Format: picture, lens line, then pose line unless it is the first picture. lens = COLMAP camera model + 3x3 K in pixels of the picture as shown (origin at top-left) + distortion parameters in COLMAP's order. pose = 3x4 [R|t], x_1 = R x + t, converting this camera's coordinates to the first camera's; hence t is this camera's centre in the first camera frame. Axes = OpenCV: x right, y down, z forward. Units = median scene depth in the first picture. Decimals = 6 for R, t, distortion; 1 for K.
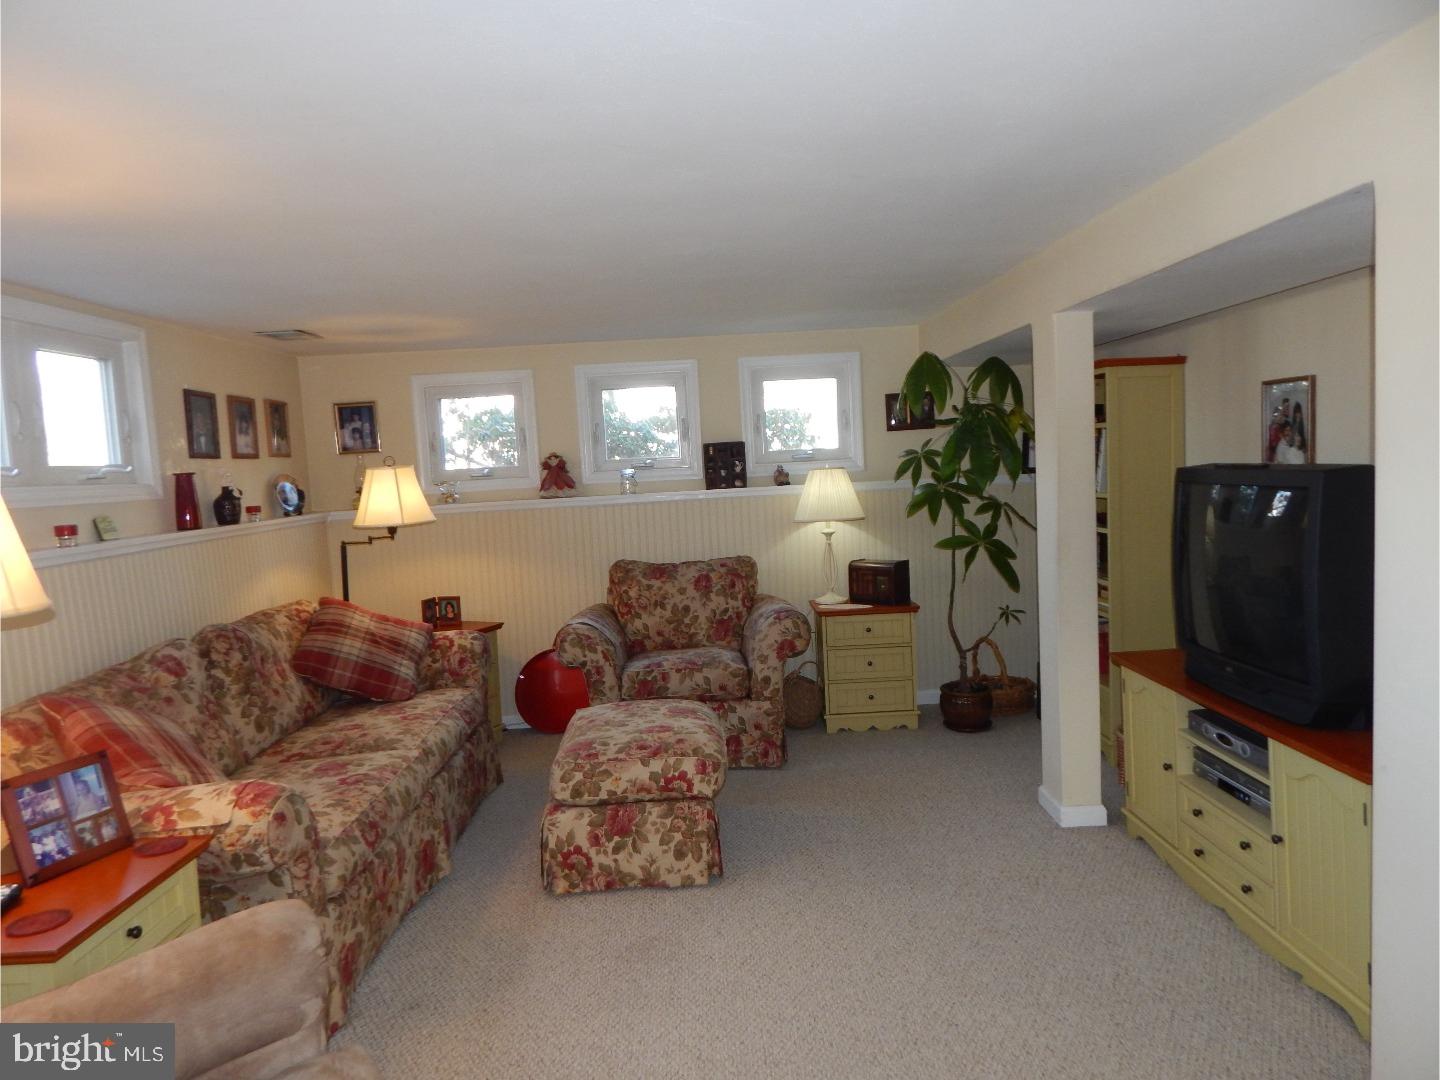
lens RADIAL K [[945.8, 0, 692.8], [0, 945.8, 535.7], [0, 0, 1]] dist [0.014977, -0.004326]
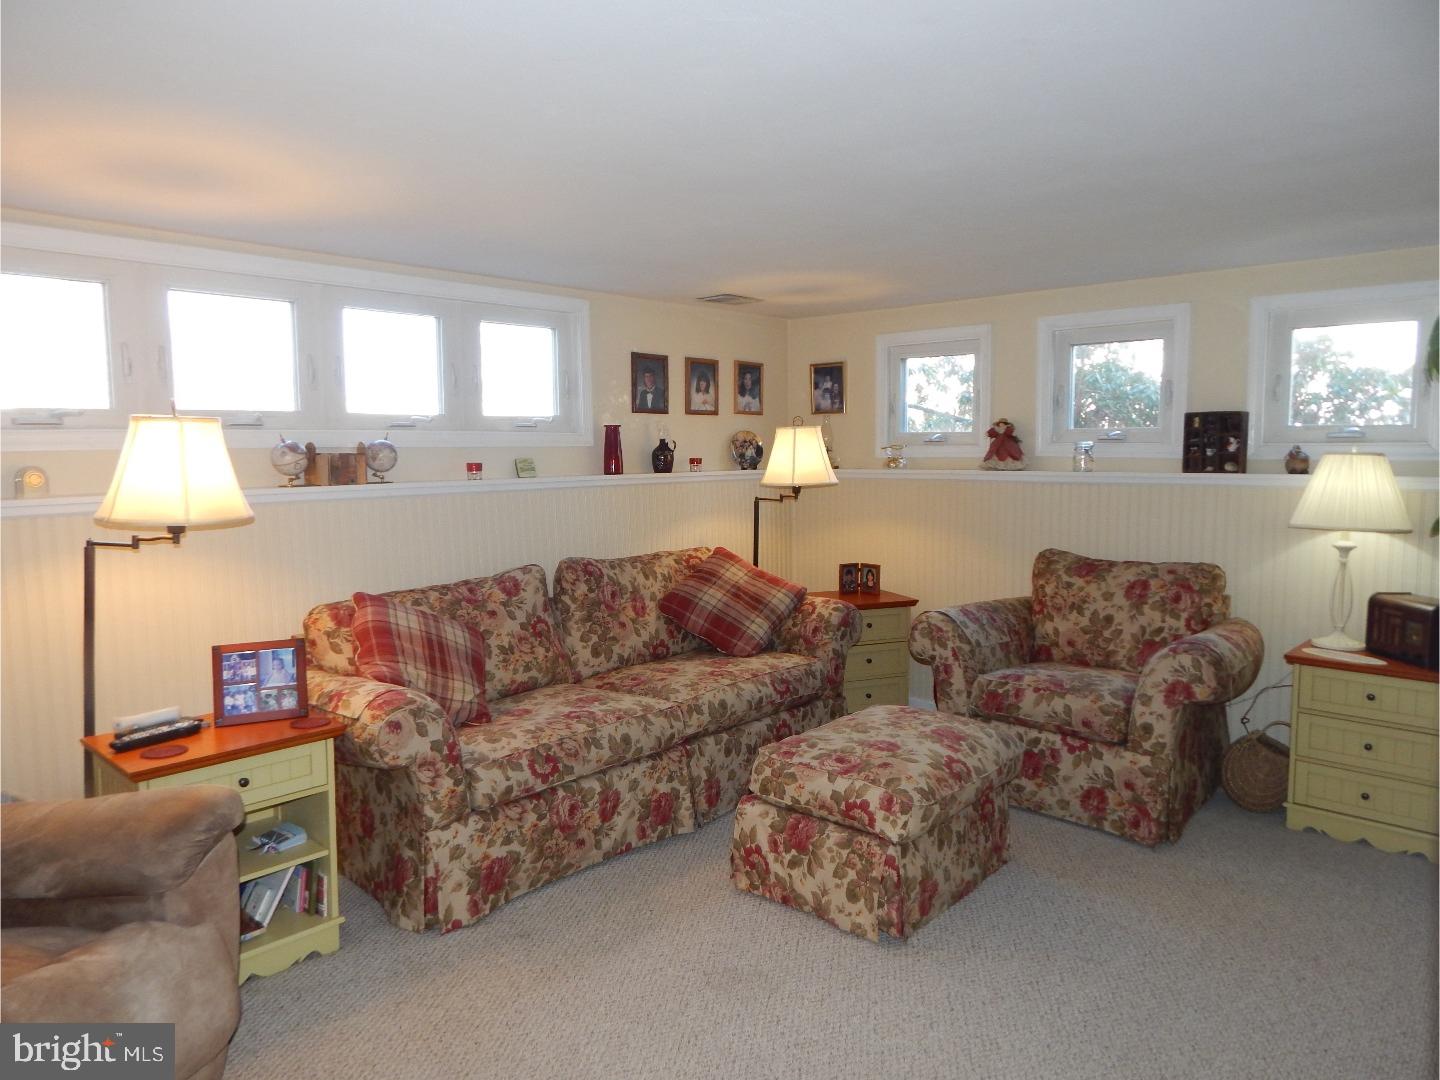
lens RADIAL K [[945.8, 0, 721.5], [0, 945.8, 528.5], [0, 0, 1]] dist [0.014977, -0.004326]
pose [[0.743950, 0.109685, -0.659172, 0.316919], [-0.087308, 0.993936, 0.066853, -0.027872], [0.662507, 0.007816, 0.749015, 0.211552]]
